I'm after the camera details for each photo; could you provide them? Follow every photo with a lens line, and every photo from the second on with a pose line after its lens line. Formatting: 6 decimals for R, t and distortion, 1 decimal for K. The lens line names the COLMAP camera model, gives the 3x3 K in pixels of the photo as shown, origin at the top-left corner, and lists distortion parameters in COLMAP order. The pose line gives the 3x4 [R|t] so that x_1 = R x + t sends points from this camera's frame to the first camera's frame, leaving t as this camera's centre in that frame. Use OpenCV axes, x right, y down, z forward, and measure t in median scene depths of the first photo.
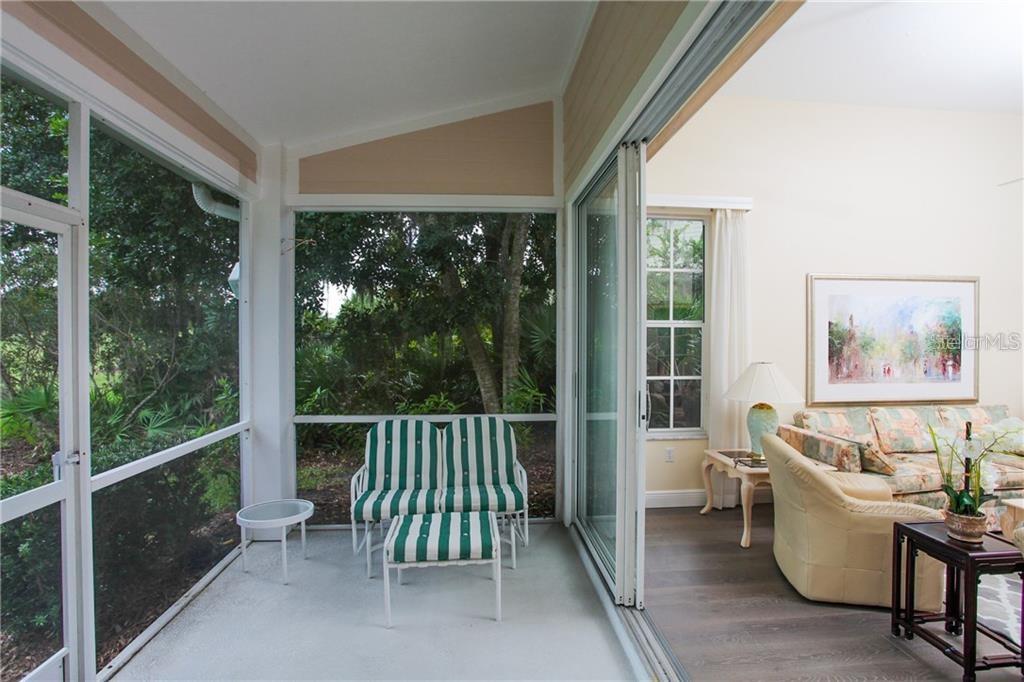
lens RADIAL K [[504.6, 0, 506.2], [0, 504.6, 342.1], [0, 0, 1]] dist [-0.079290, 0.031245]
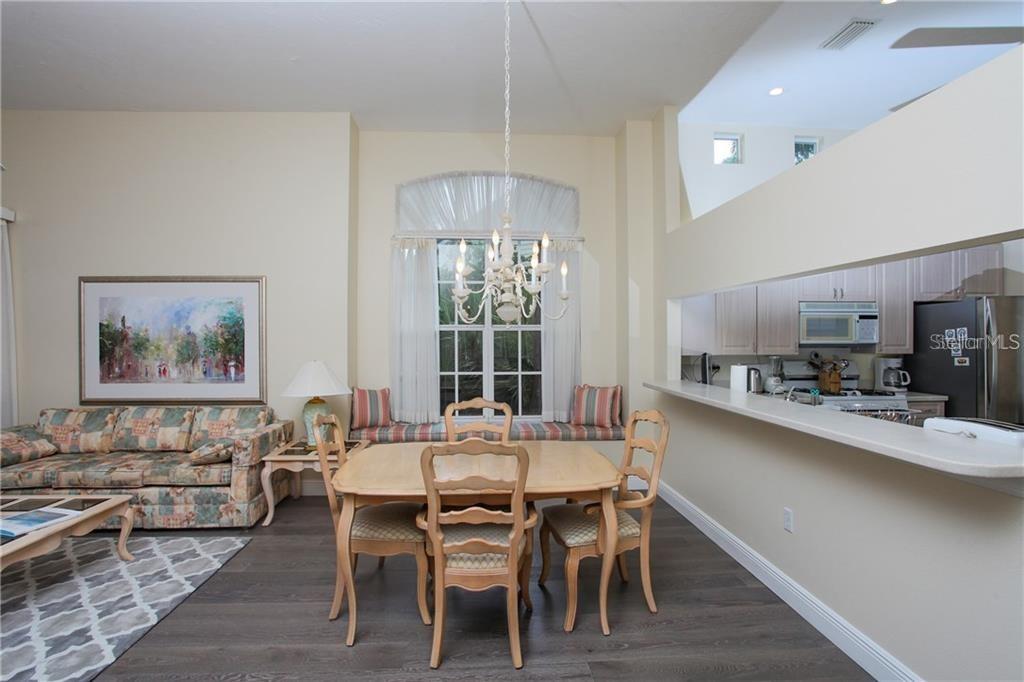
lens RADIAL K [[504.6, 0, 506.2], [0, 504.6, 342.1], [0, 0, 1]] dist [-0.079290, 0.031245]
pose [[0.999999, -0.001369, -0.001055, 1.506412], [0.001379, 0.999950, 0.009945, -0.010553], [0.001042, -0.009946, 0.999950, -0.020130]]
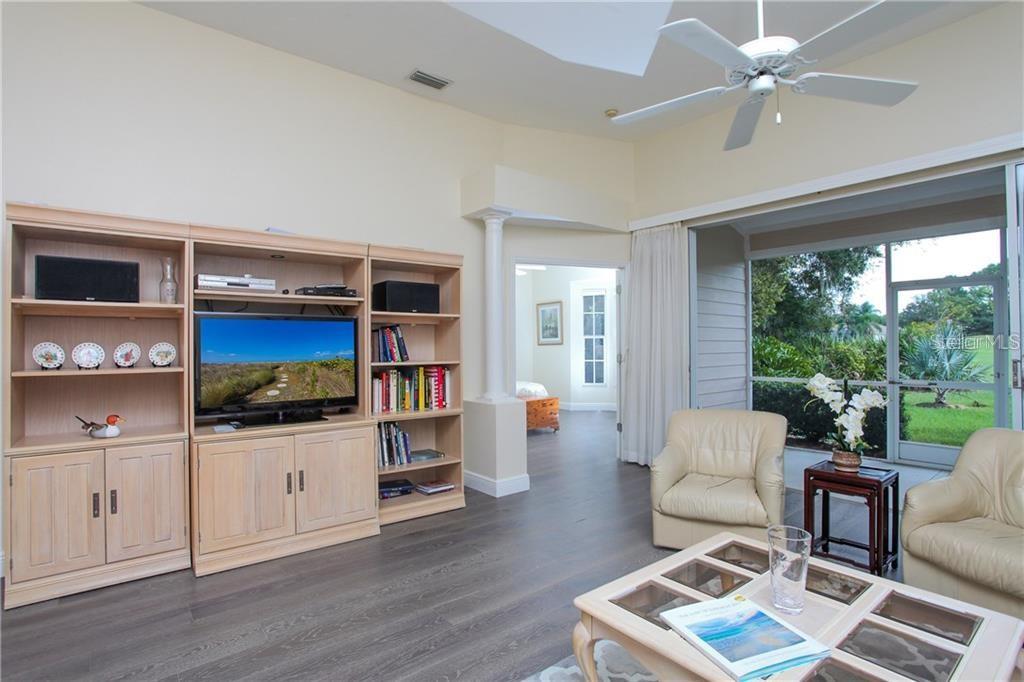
lens RADIAL K [[504.6, 0, 506.2], [0, 504.6, 342.1], [0, 0, 1]] dist [-0.079290, 0.031245]
pose [[-0.819884, 0.003418, -0.572519, 1.218743], [0.007104, 0.999966, -0.004203, 0.025968], [0.572485, -0.007514, -0.819881, 0.760657]]
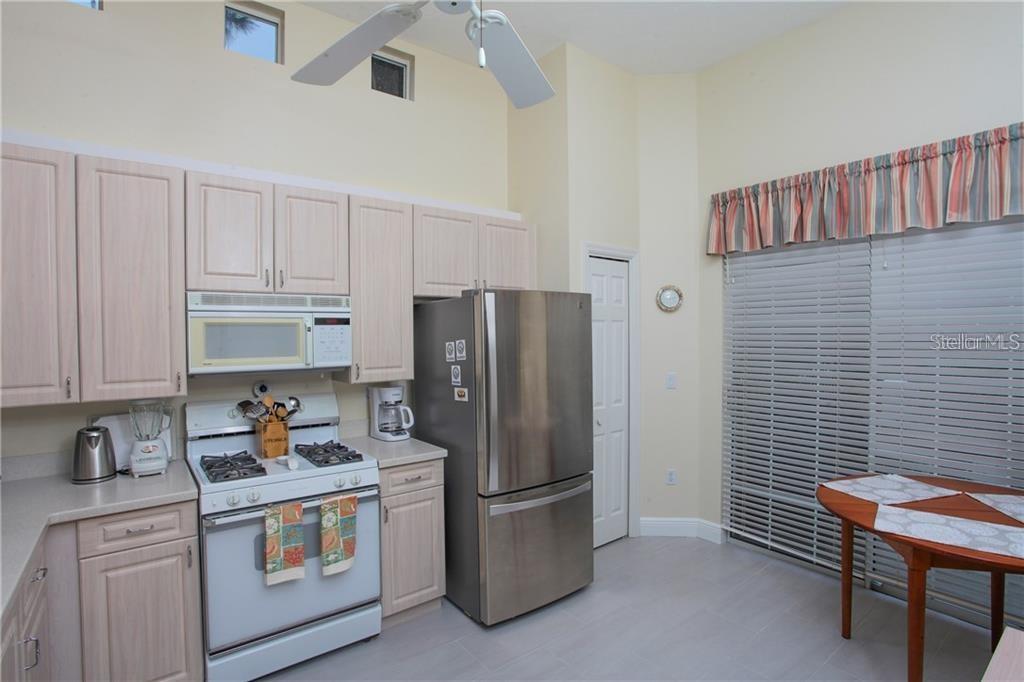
lens RADIAL K [[504.6, 0, 506.2], [0, 504.6, 342.1], [0, 0, 1]] dist [-0.079290, 0.031245]
pose [[0.827312, -0.017302, 0.561476, 2.110823], [0.011808, 0.999840, 0.013412, -0.032734], [-0.561618, -0.004466, 0.827385, 0.394572]]
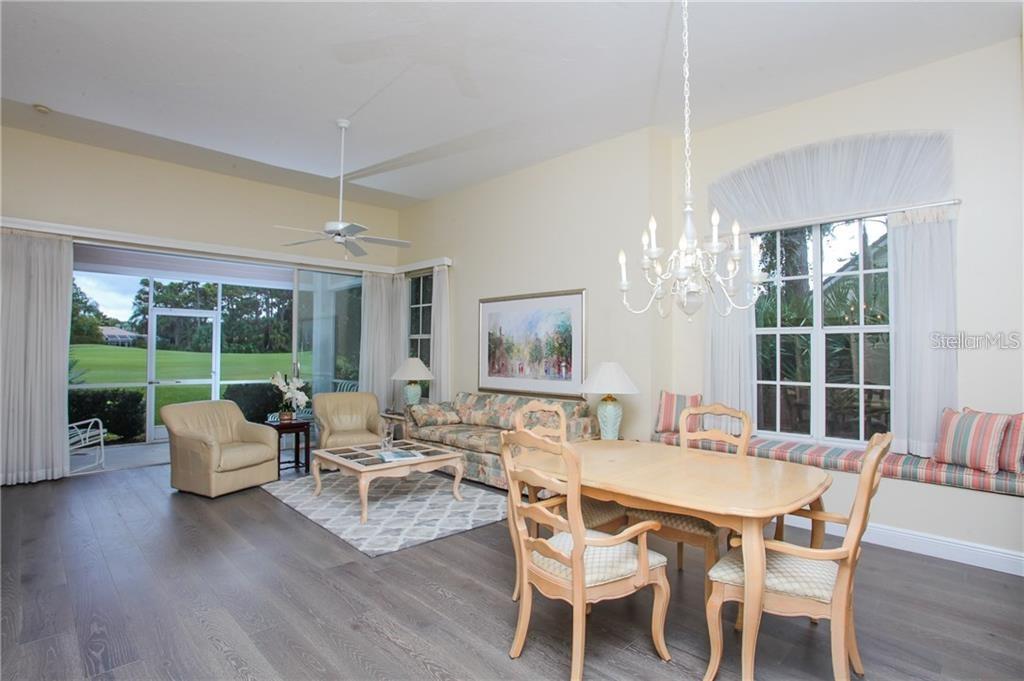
lens RADIAL K [[511.5, 0, 522.3], [0, 511.5, 342.6], [0, 0, 1]] dist [-0.054745, 0.000491]
pose [[0.667100, -0.009117, -0.744913, 1.809592], [-0.007596, 0.999790, -0.019039, 0.015365], [0.744930, 0.018359, 0.666890, 0.088377]]
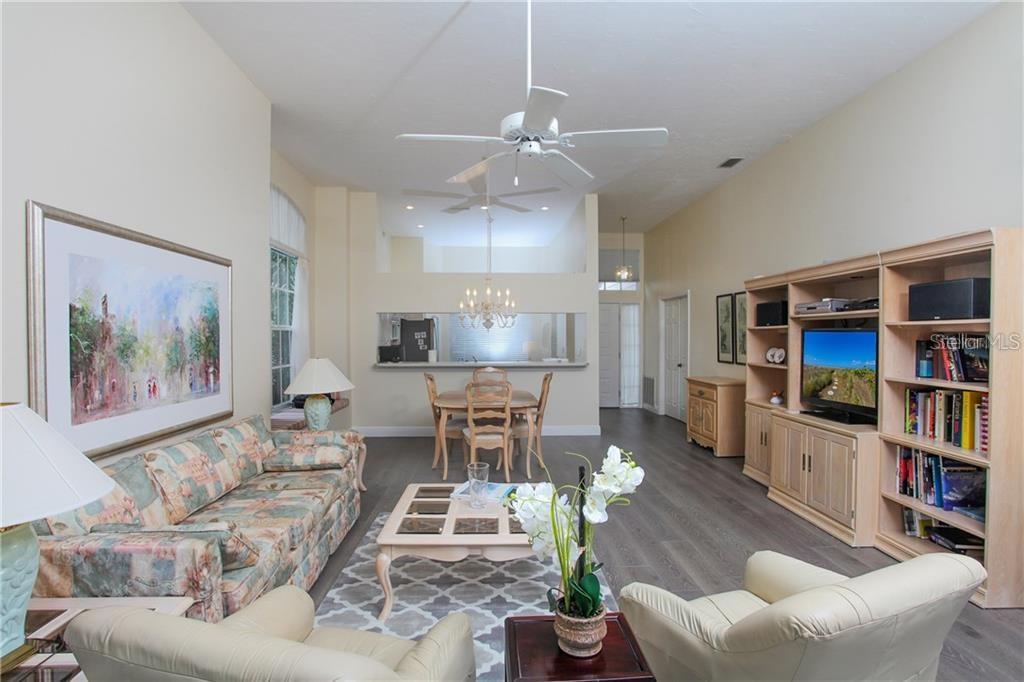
lens RADIAL K [[512.9, 0, 509.3], [0, 512.9, 348.1], [0, 0, 1]] dist [-0.015832, 0.000049]
pose [[0.015602, -0.022251, 0.999631, 0.131975], [0.001453, 0.999752, 0.022231, -0.007488], [-0.999877, 0.001105, 0.015630, 0.527015]]
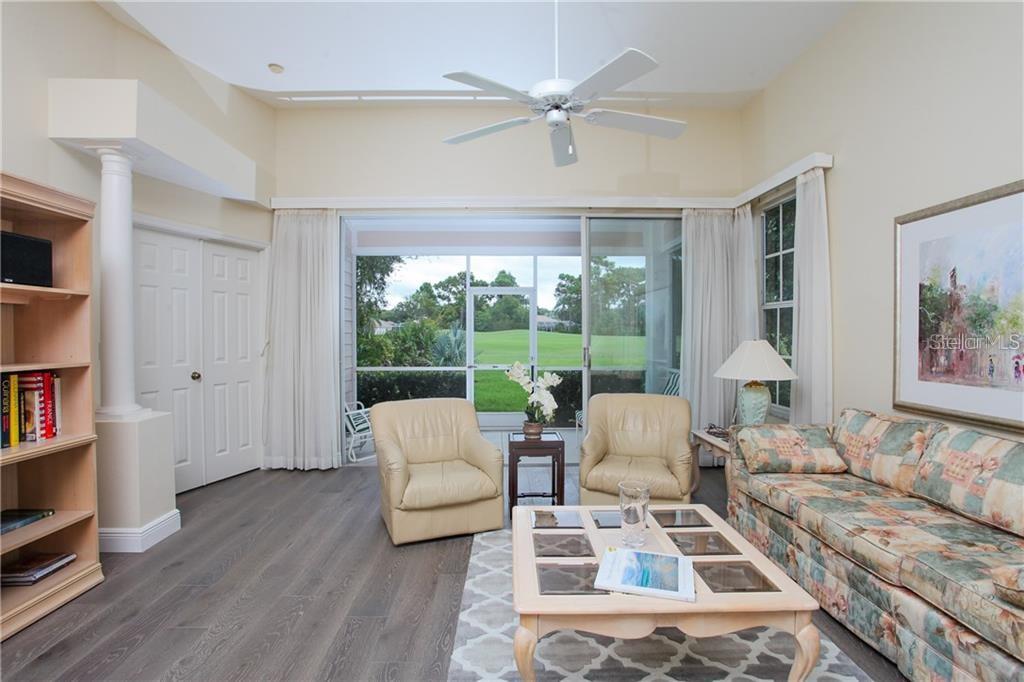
lens RADIAL K [[504.6, 0, 506.2], [0, 504.6, 342.1], [0, 0, 1]] dist [-0.079290, 0.031245]
pose [[-0.050534, 0.017689, -0.998566, 1.317119], [0.002089, 0.999843, 0.017606, 0.022289], [0.998720, -0.001196, -0.050563, 0.482870]]
